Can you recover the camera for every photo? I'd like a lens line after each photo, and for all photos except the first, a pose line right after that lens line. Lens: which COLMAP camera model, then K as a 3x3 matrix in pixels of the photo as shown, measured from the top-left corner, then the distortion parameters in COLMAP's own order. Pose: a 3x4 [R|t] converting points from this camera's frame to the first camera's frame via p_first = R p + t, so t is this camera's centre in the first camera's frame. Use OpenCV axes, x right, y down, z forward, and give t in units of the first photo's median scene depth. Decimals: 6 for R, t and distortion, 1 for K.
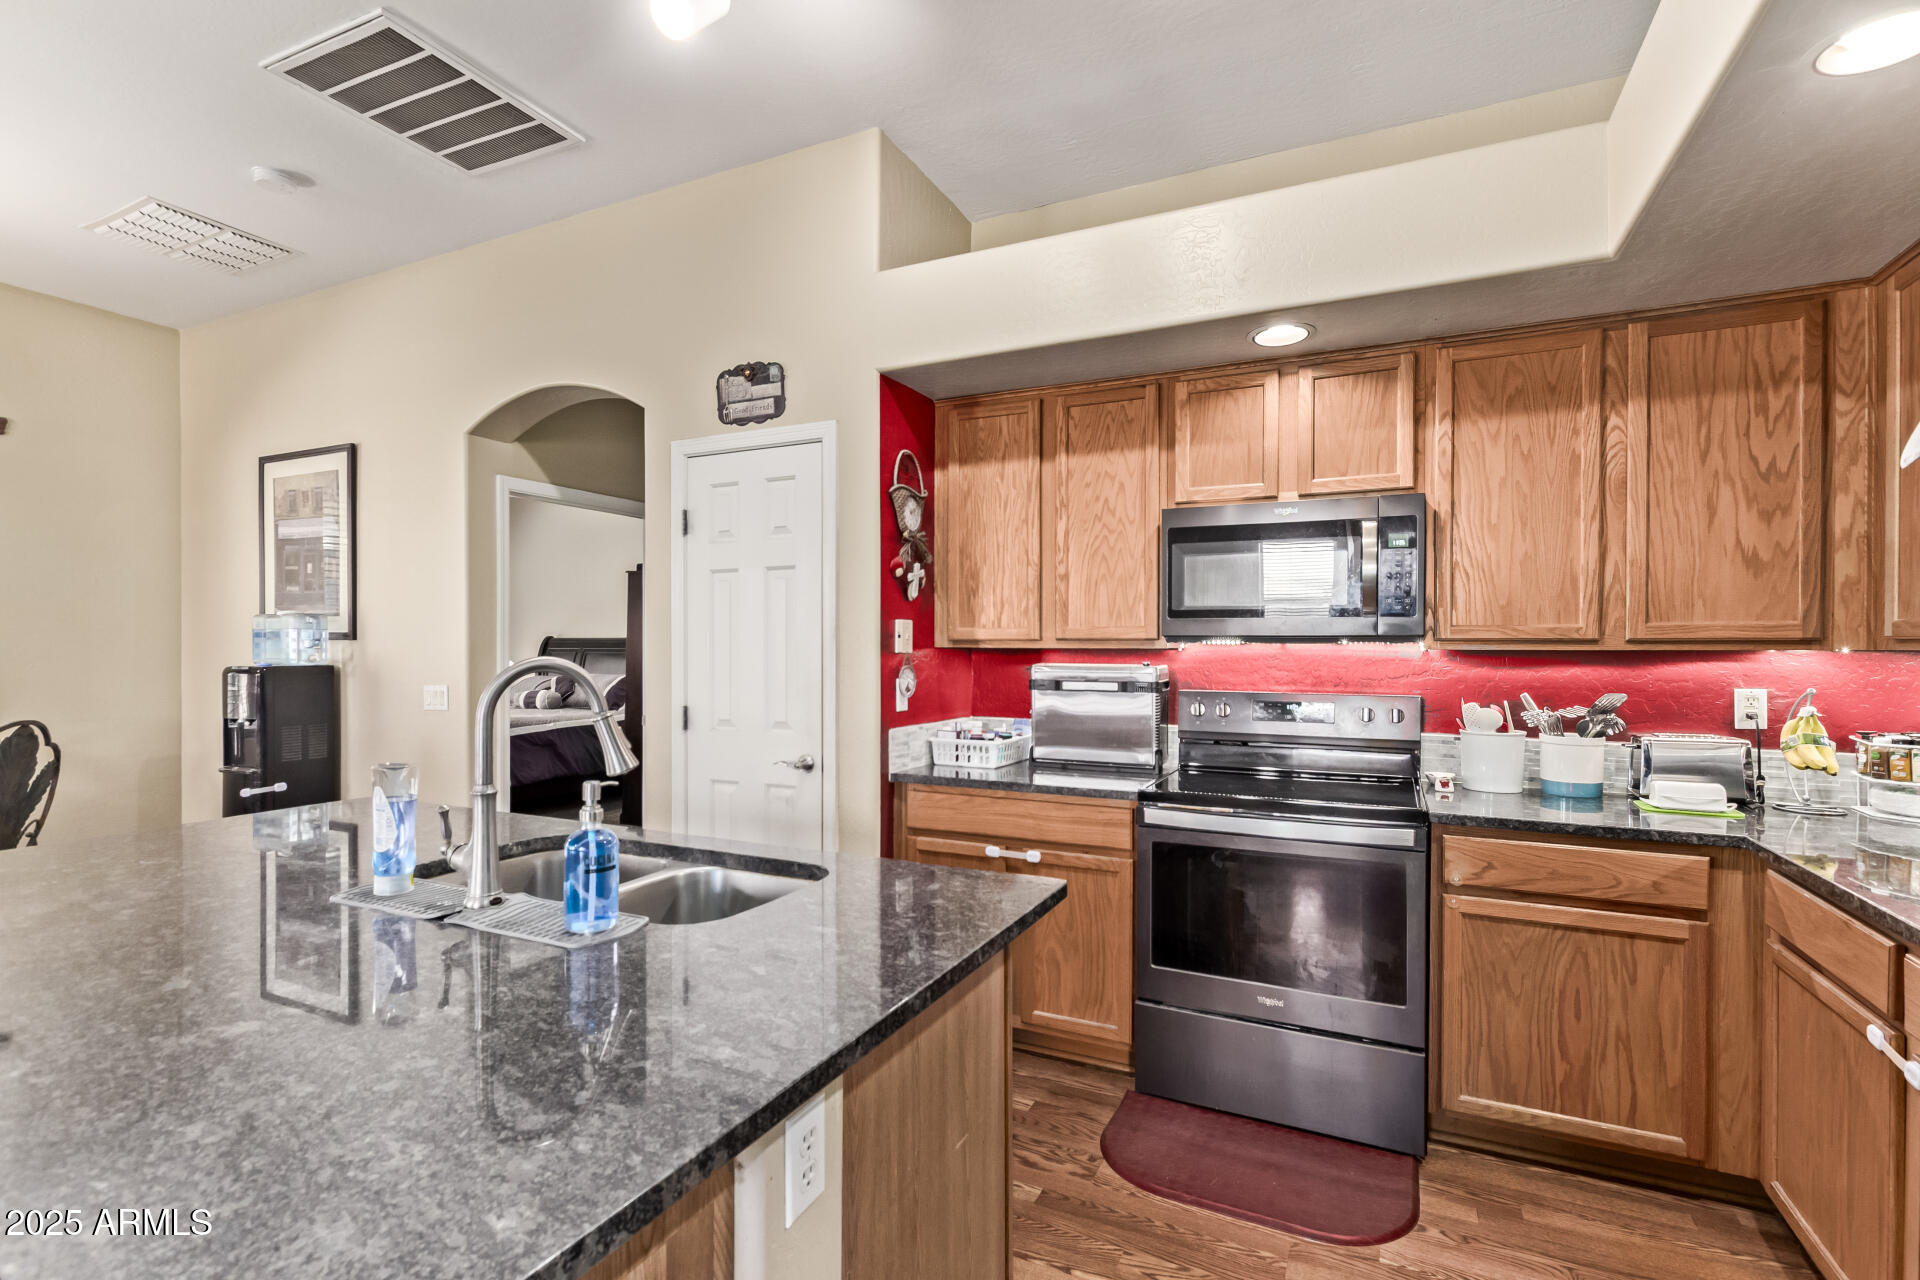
lens RADIAL K [[907.5, 0, 957.3], [0, 907.5, 646.7], [0, 0, 1]] dist [0.011642, -0.003974]
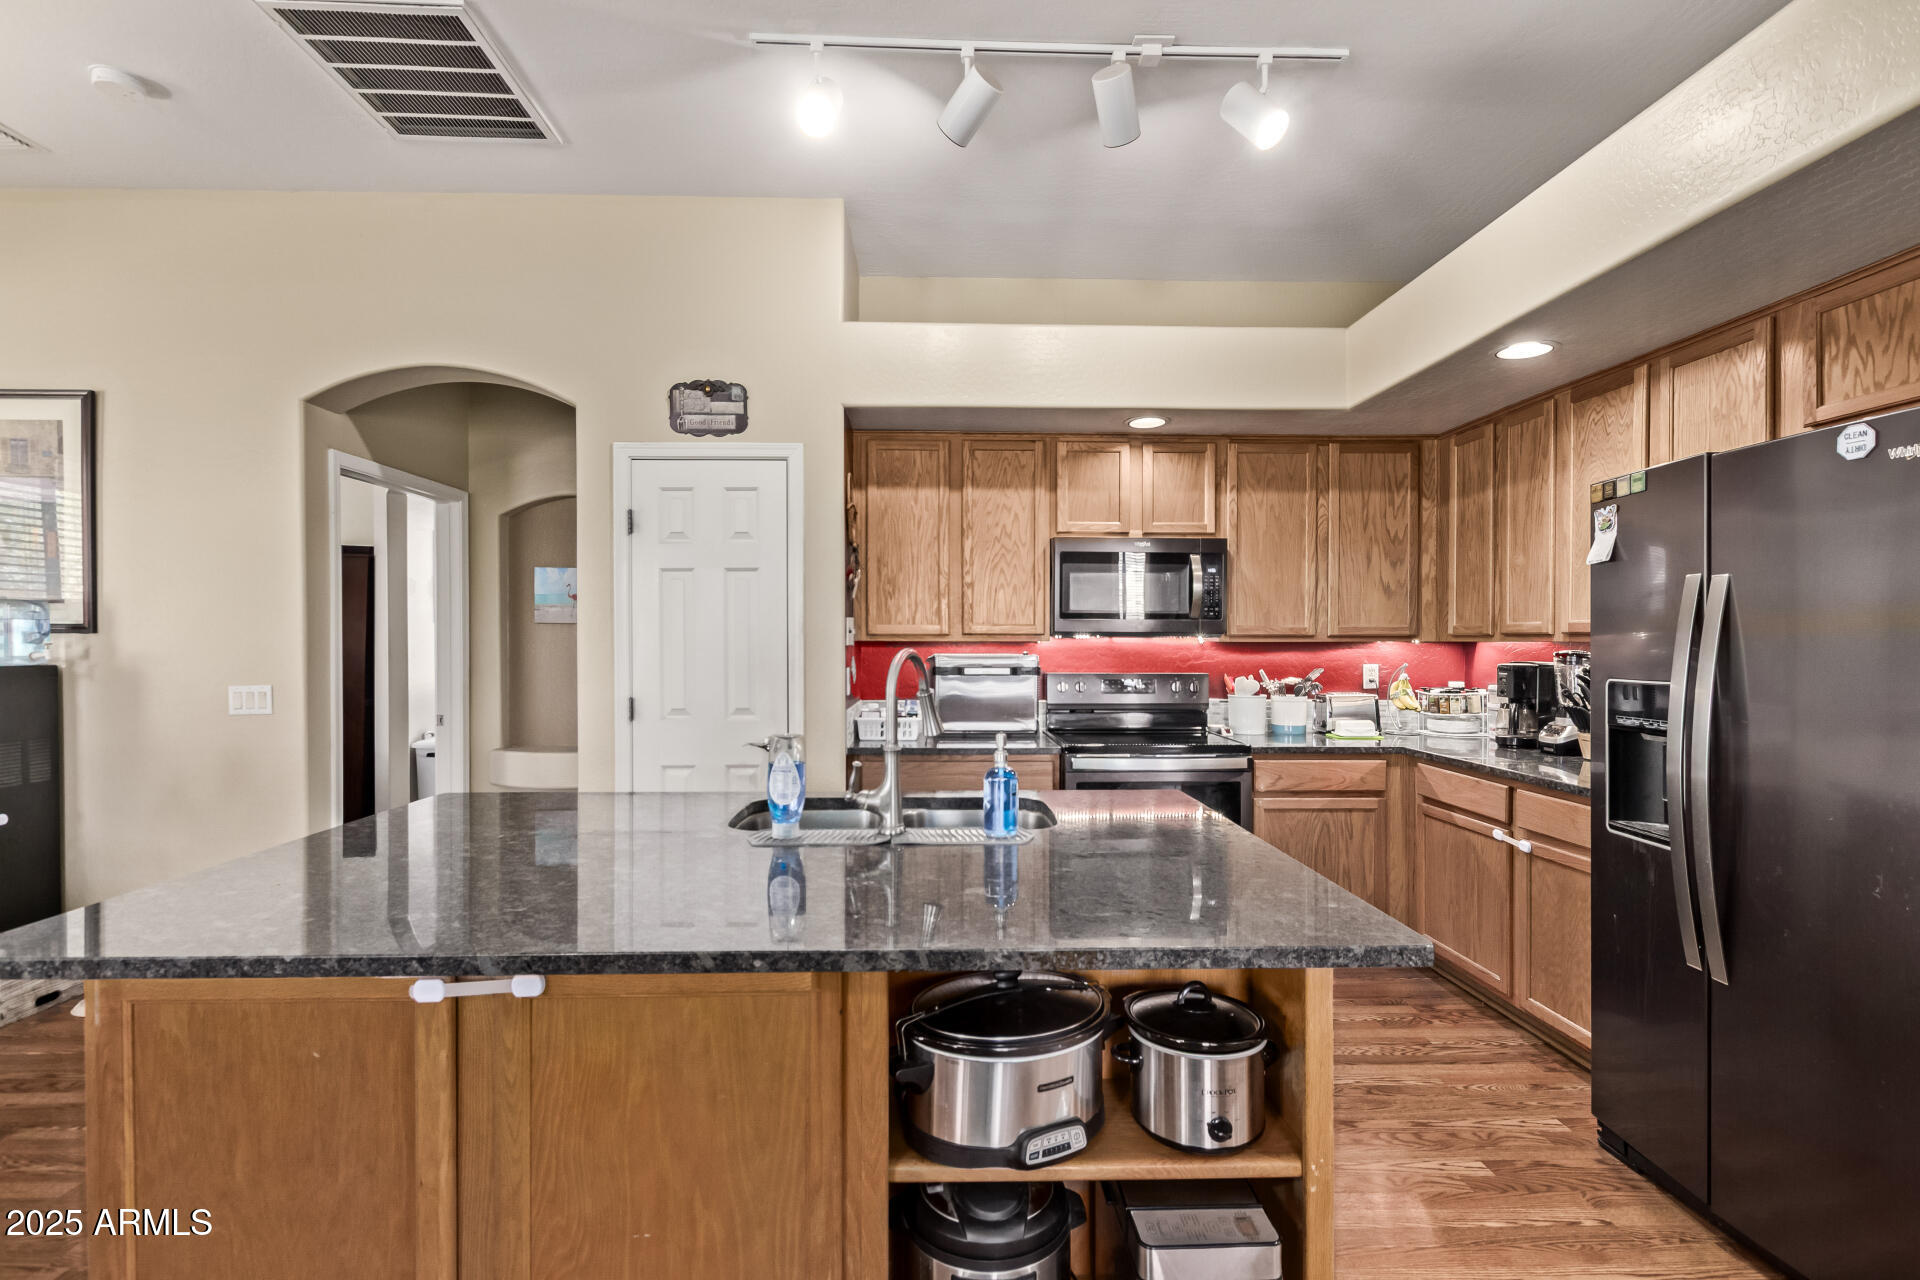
lens RADIAL K [[907.5, 0, 959.3], [0, 907.5, 640.4], [0, 0, 1]] dist [0.011642, -0.003974]
pose [[0.883706, -0.002158, 0.468037, -0.514336], [0.001123, 0.999996, 0.002490, -0.002970], [-0.468041, -0.001675, 0.883705, -0.111561]]
